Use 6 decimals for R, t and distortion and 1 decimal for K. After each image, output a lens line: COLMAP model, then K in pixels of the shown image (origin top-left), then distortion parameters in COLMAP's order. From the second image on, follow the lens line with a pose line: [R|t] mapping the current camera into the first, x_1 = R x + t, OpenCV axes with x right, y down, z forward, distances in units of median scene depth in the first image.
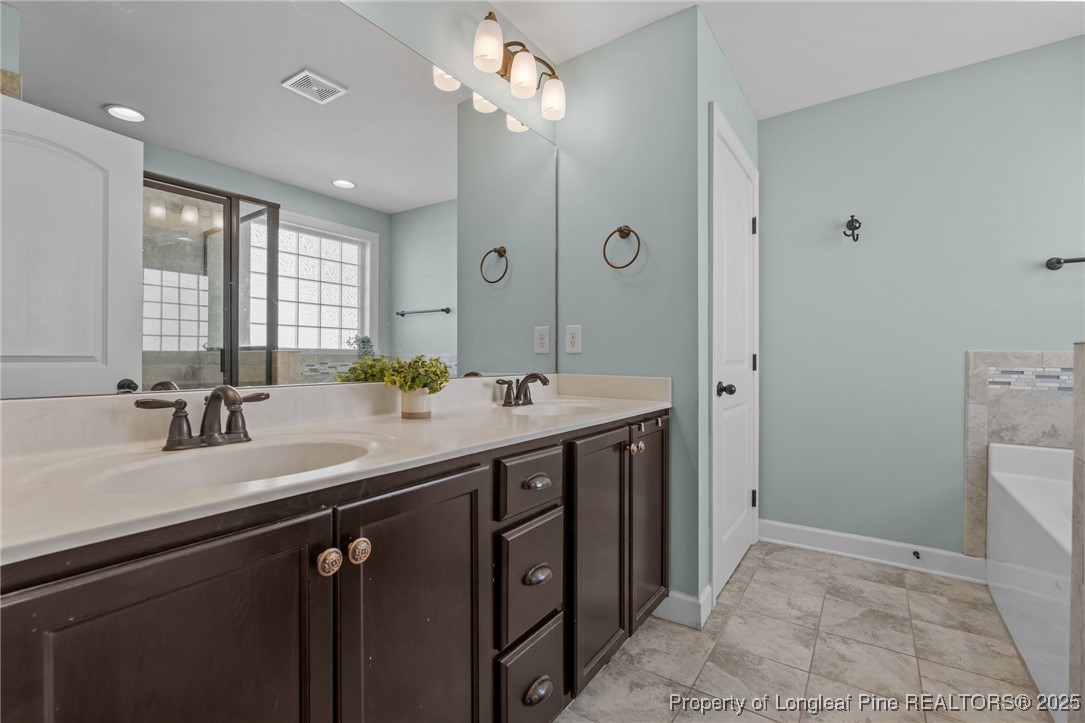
lens RADIAL K [[476.6, 0, 539.8], [0, 476.6, 361.2], [0, 0, 1]] dist [-0.005480, -0.000115]
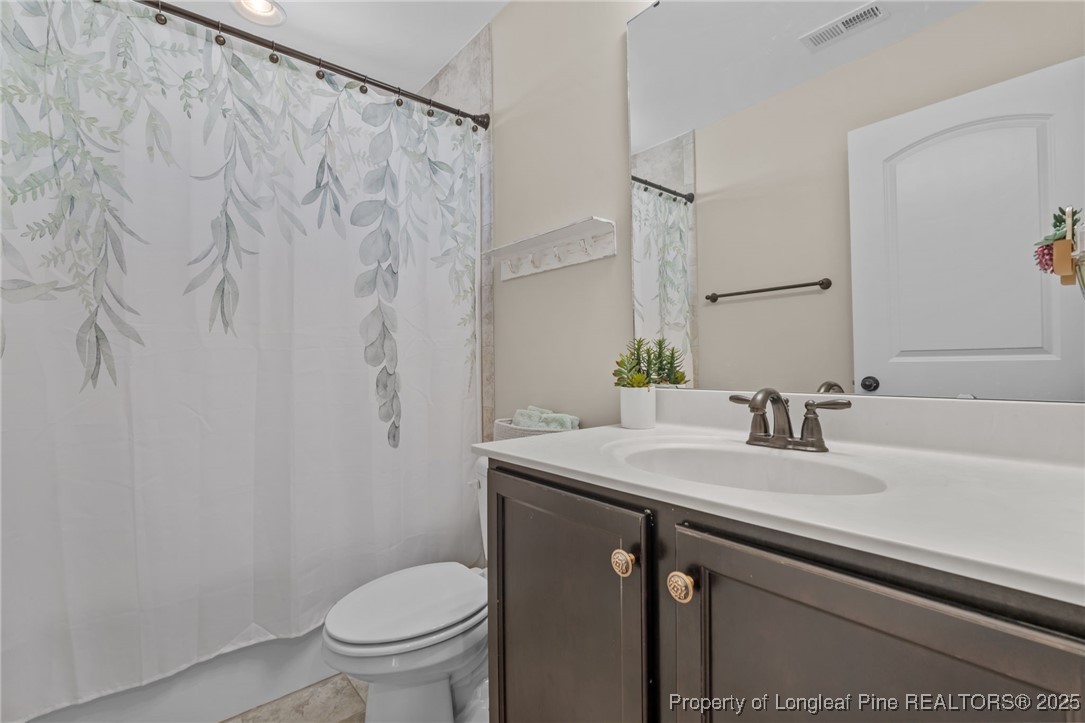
lens RADIAL K [[476.6, 0, 539.8], [0, 476.6, 361.2], [0, 0, 1]] dist [-0.005480, -0.000115]
pose [[-0.012219, -0.007712, -0.999896, 0.356724], [0.001007, 0.999970, -0.007725, -0.000316], [0.999925, -0.001102, -0.012211, 0.518576]]
